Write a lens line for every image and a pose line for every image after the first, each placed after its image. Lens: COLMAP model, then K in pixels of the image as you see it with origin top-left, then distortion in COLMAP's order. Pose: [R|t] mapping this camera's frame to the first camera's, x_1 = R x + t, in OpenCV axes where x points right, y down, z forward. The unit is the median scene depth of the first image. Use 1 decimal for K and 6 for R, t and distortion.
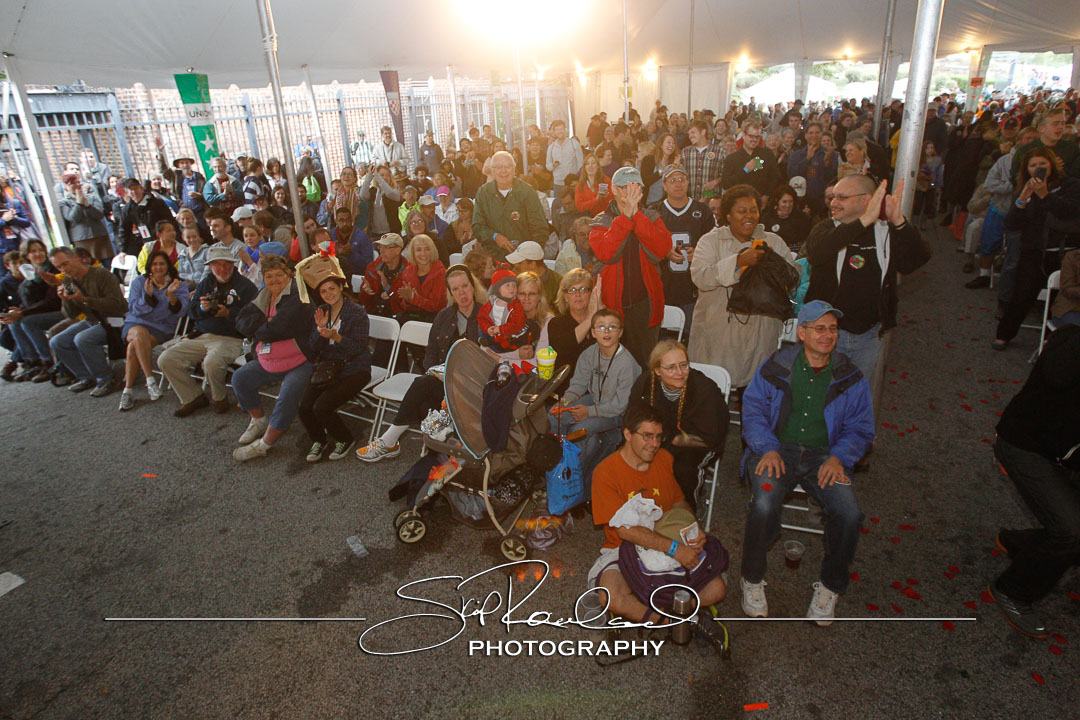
lens RADIAL K [[636.9, 0, 531.9], [0, 636.9, 356.7], [0, 0, 1]] dist [-0.051973, 0.022064]
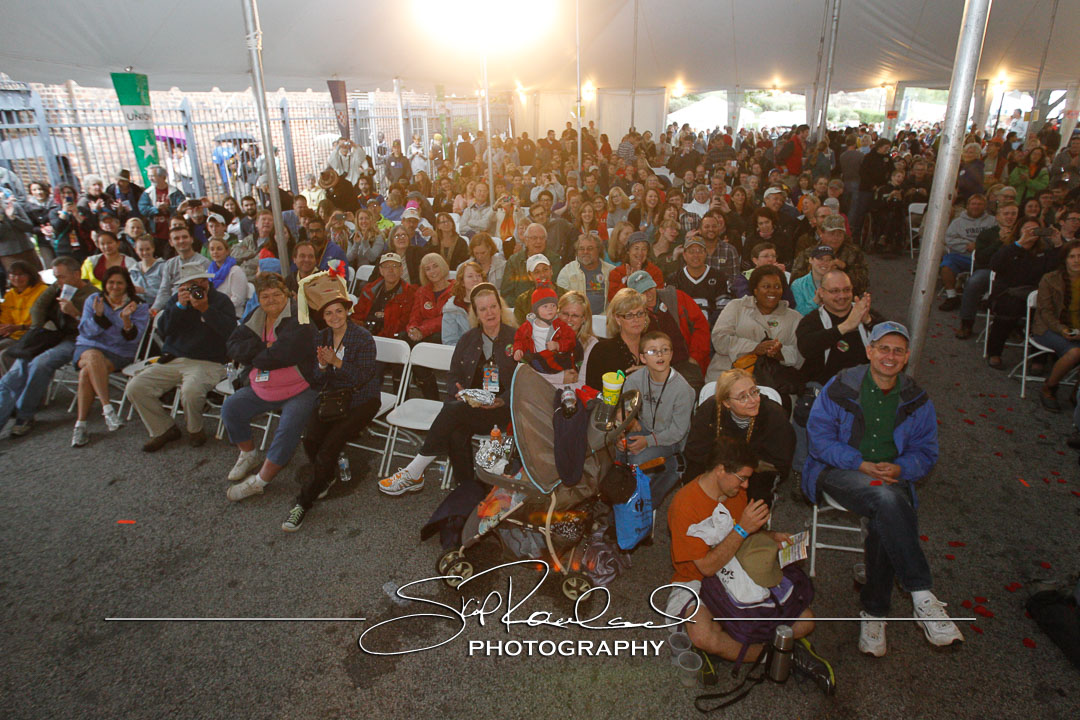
lens RADIAL K [[636.9, 0, 535.8], [0, 636.9, 357.8], [0, 0, 1]] dist [-0.051973, 0.022064]
pose [[0.991852, -0.010052, 0.127001, -0.153963], [0.013237, 0.999618, -0.024260, -0.009964], [-0.126709, 0.025743, 0.991606, 0.059082]]
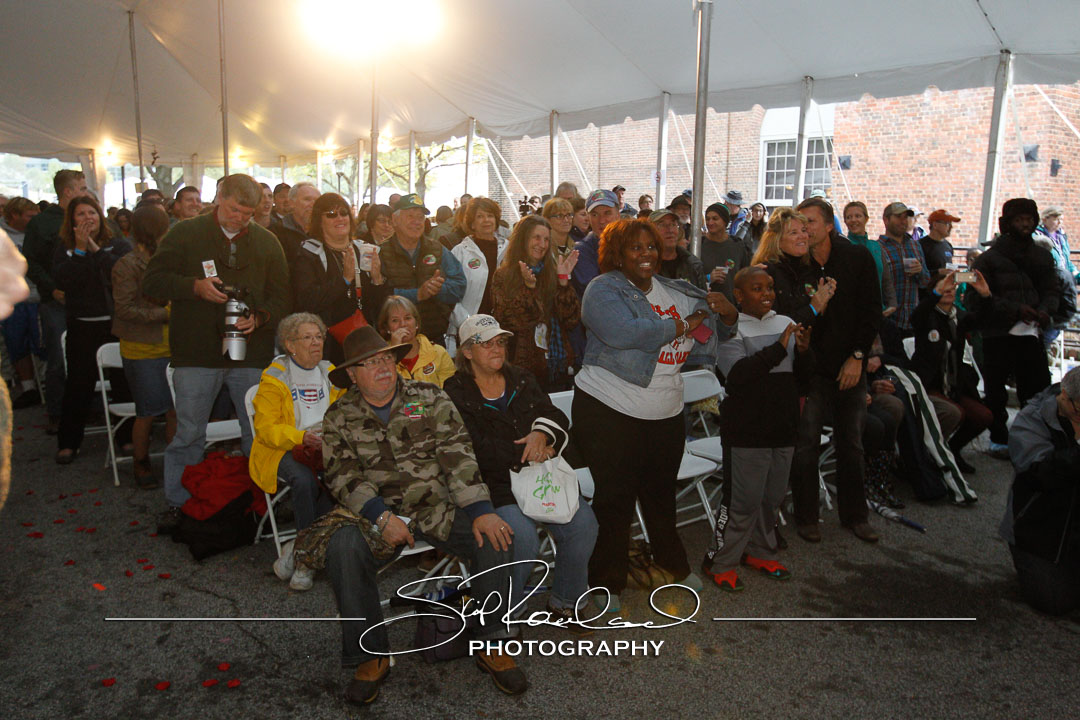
lens RADIAL K [[883.1, 0, 537.1], [0, 883.1, 358.2], [0, 0, 1]] dist [-0.037807, 0.052688]
pose [[0.423777, -0.085678, 0.901705, 0.067678], [0.309213, 0.949394, -0.055113, 0.123456], [-0.851352, 0.302175, 0.428824, 0.043018]]
